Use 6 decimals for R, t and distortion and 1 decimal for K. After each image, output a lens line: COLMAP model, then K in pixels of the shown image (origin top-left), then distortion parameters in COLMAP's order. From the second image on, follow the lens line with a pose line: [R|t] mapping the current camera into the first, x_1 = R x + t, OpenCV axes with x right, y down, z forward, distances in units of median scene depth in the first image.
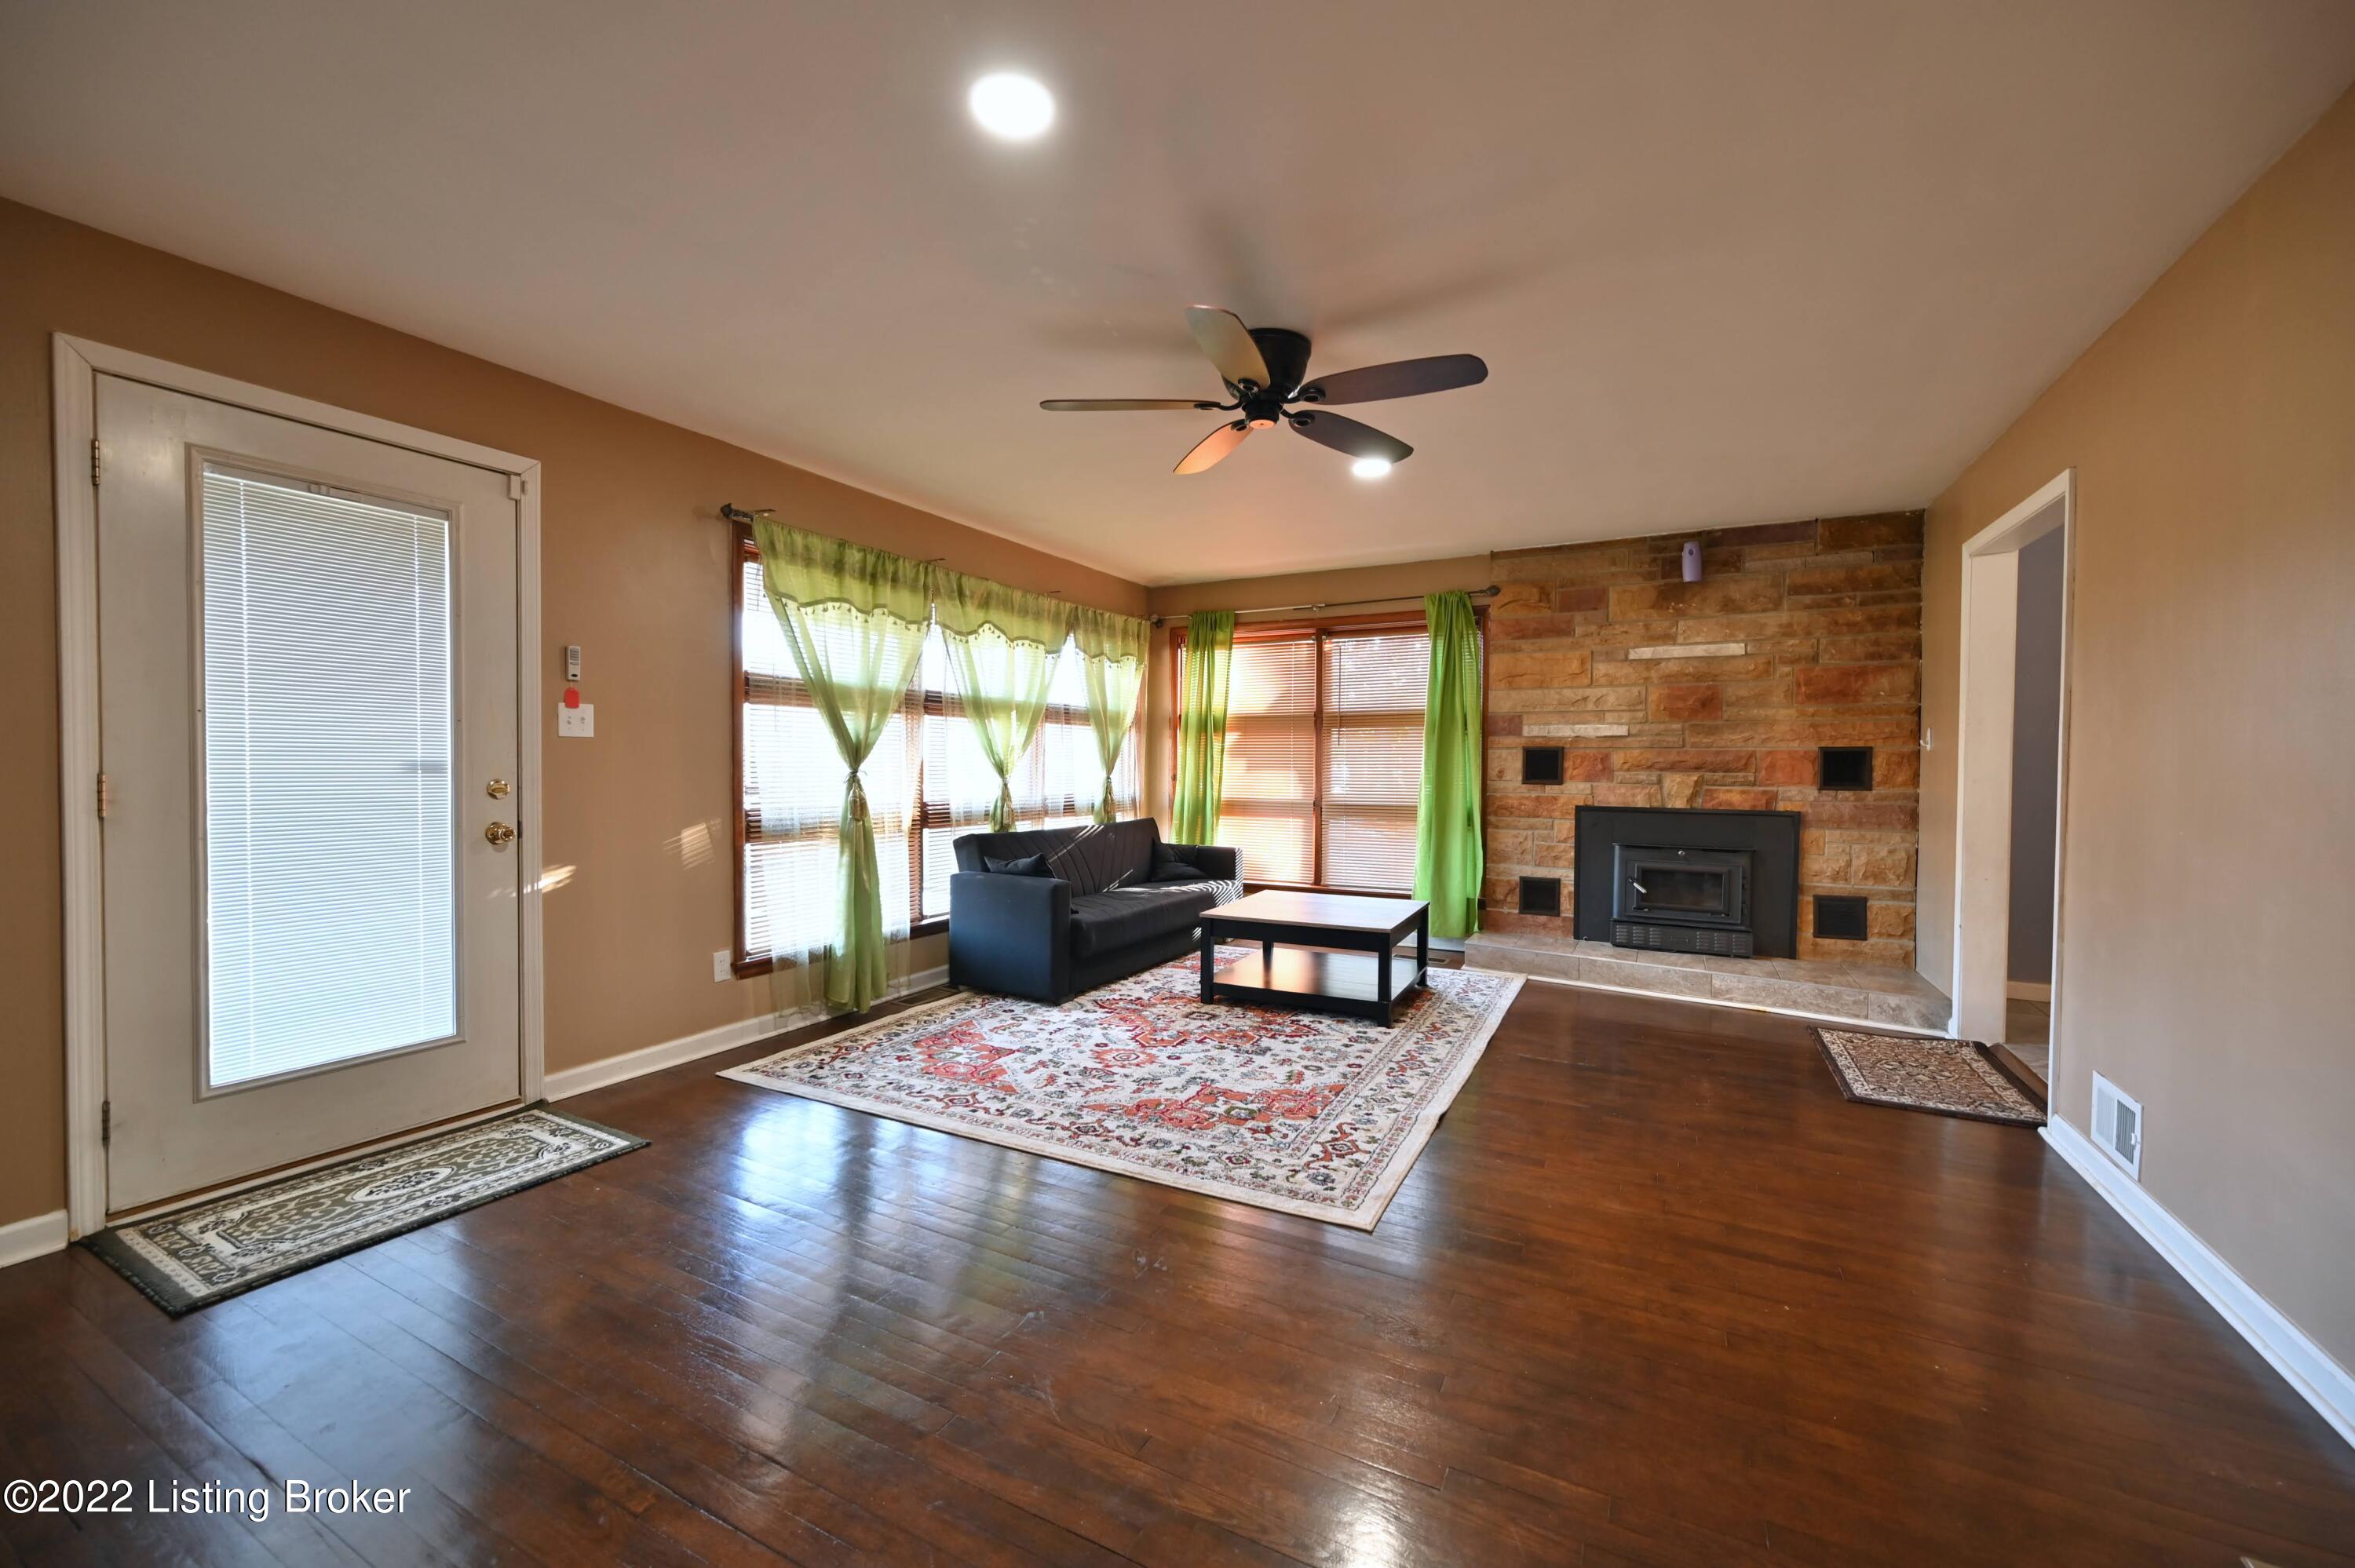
lens RADIAL K [[938.1, 0, 1174.6], [0, 938.1, 780.7], [0, 0, 1]] dist [-0.001452, -0.000541]
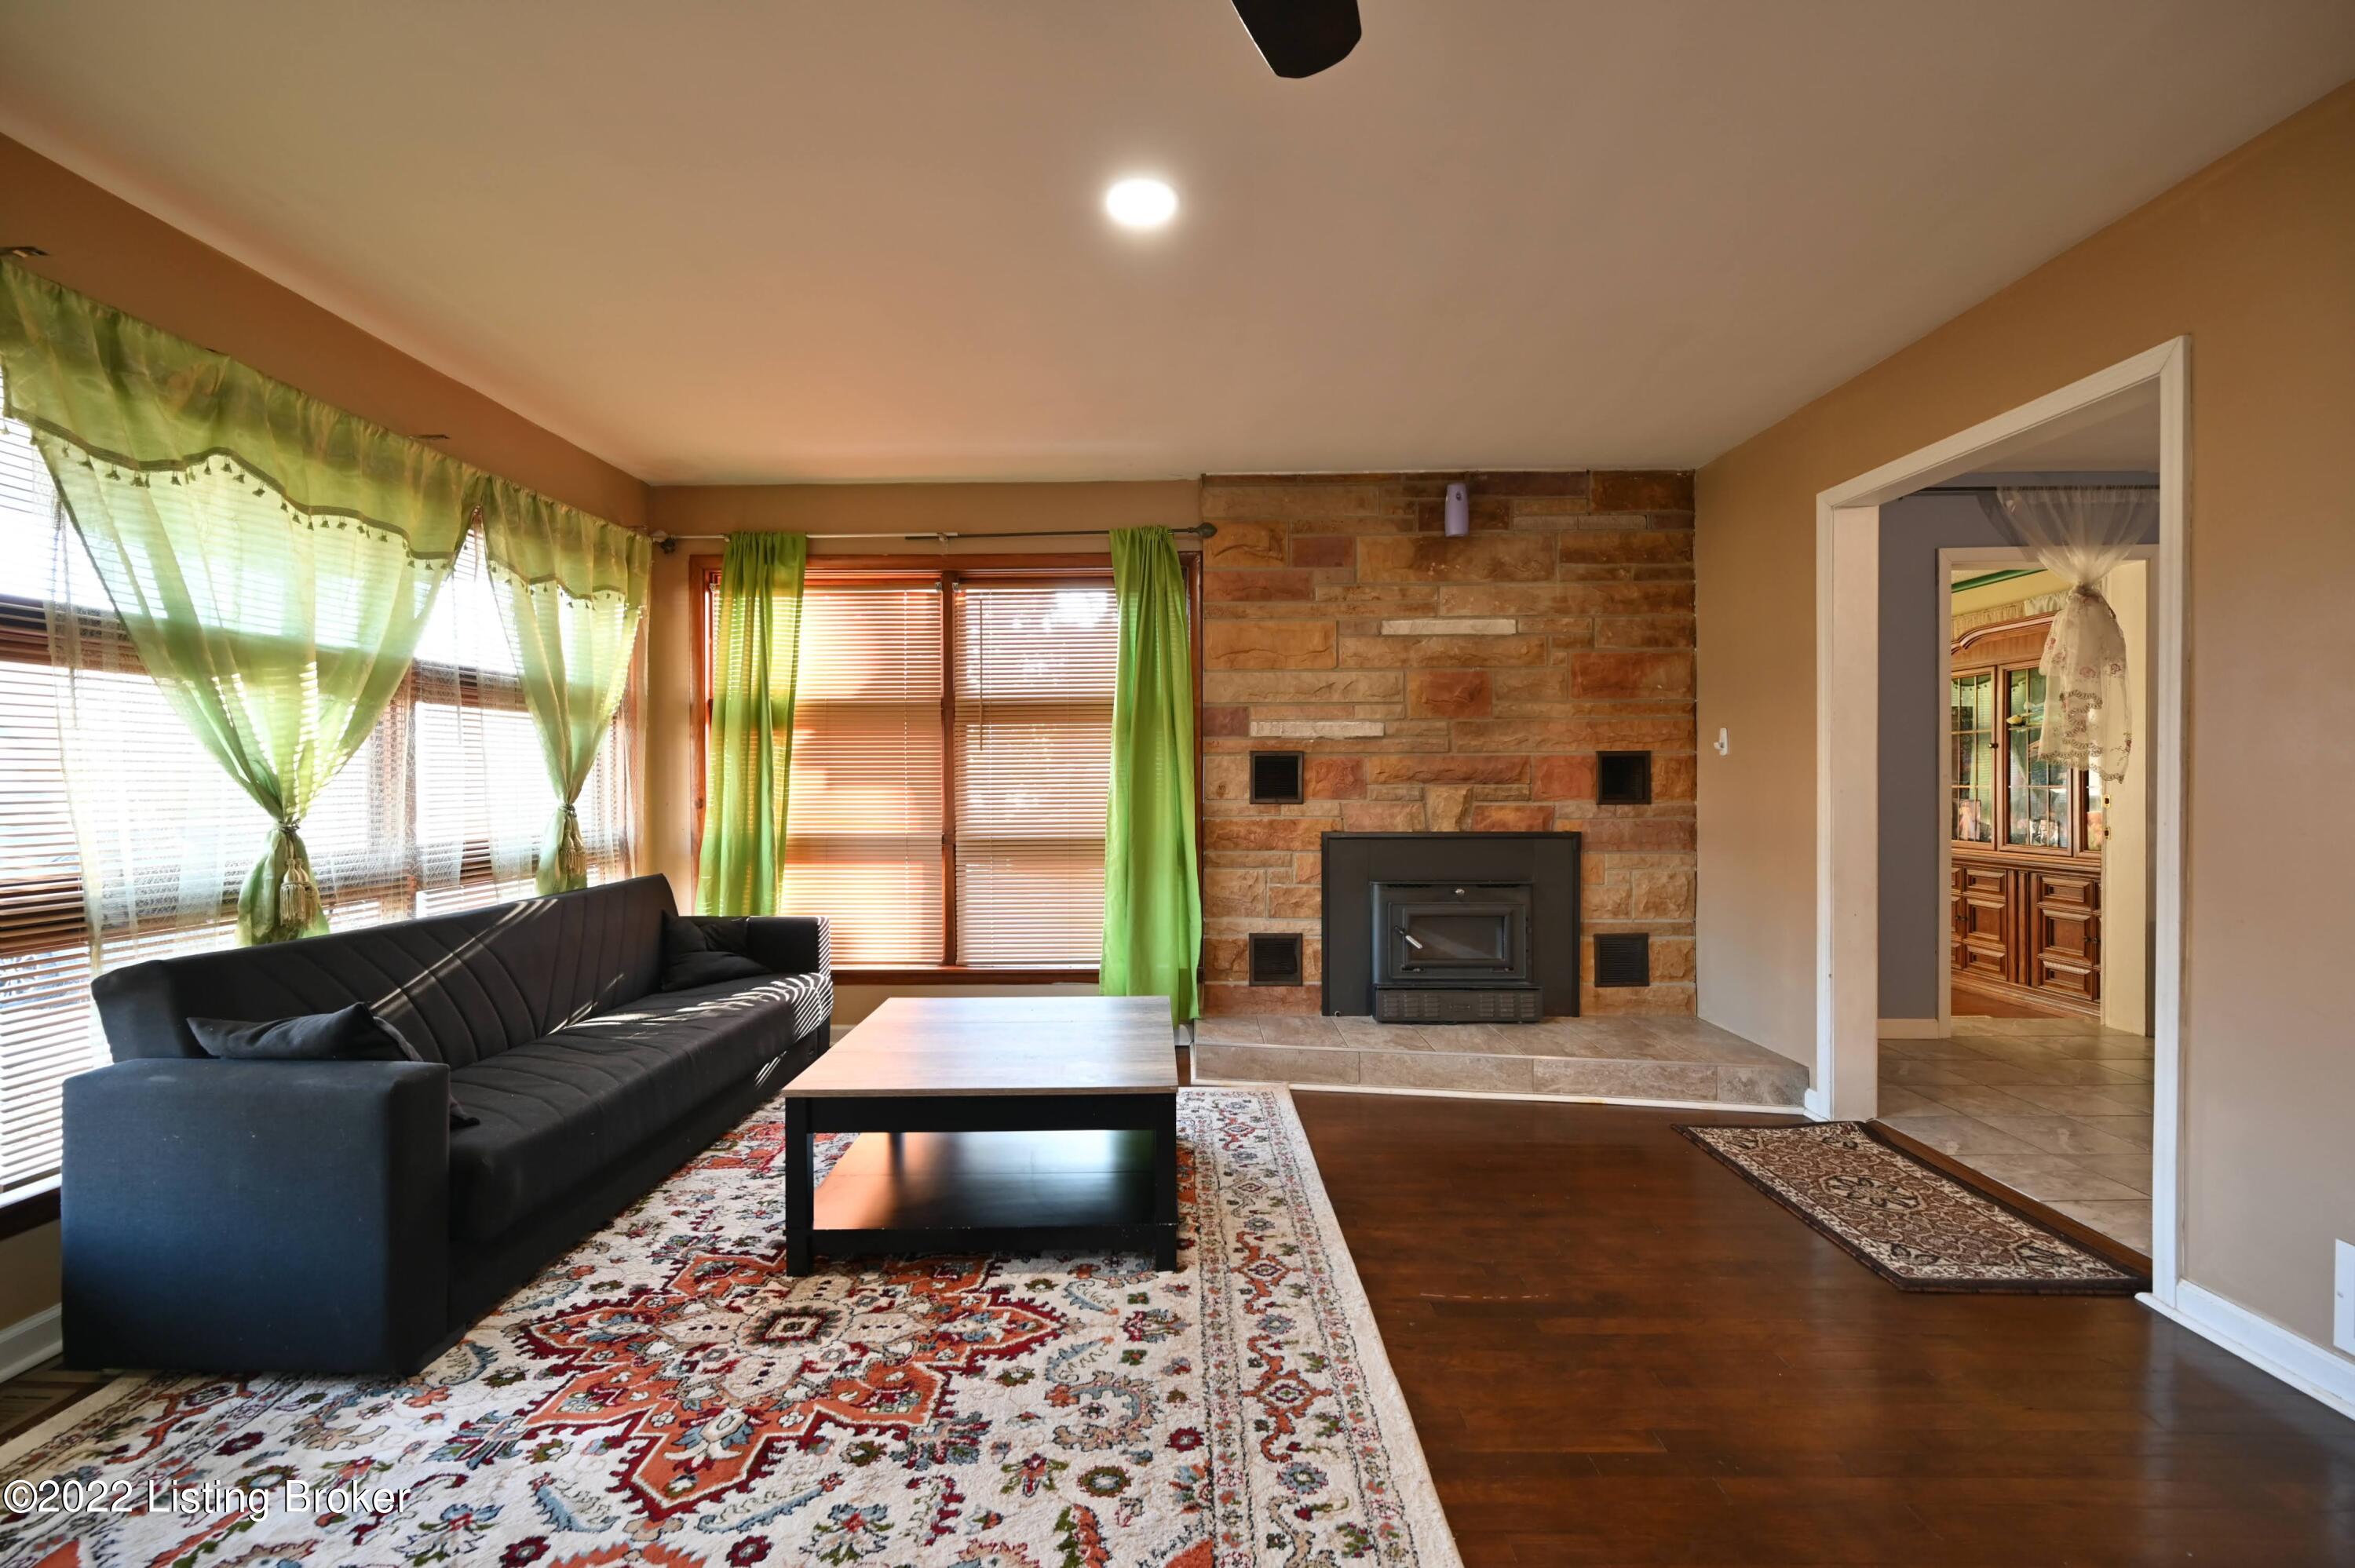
lens RADIAL K [[938.1, 0, 1165.3], [0, 938.1, 787.6], [0, 0, 1]] dist [-0.001452, -0.000541]
pose [[0.888396, -0.013389, 0.458883, -0.015669], [0.017934, 0.999824, -0.005547, -0.006811], [-0.458728, 0.013158, 0.888479, 0.448263]]
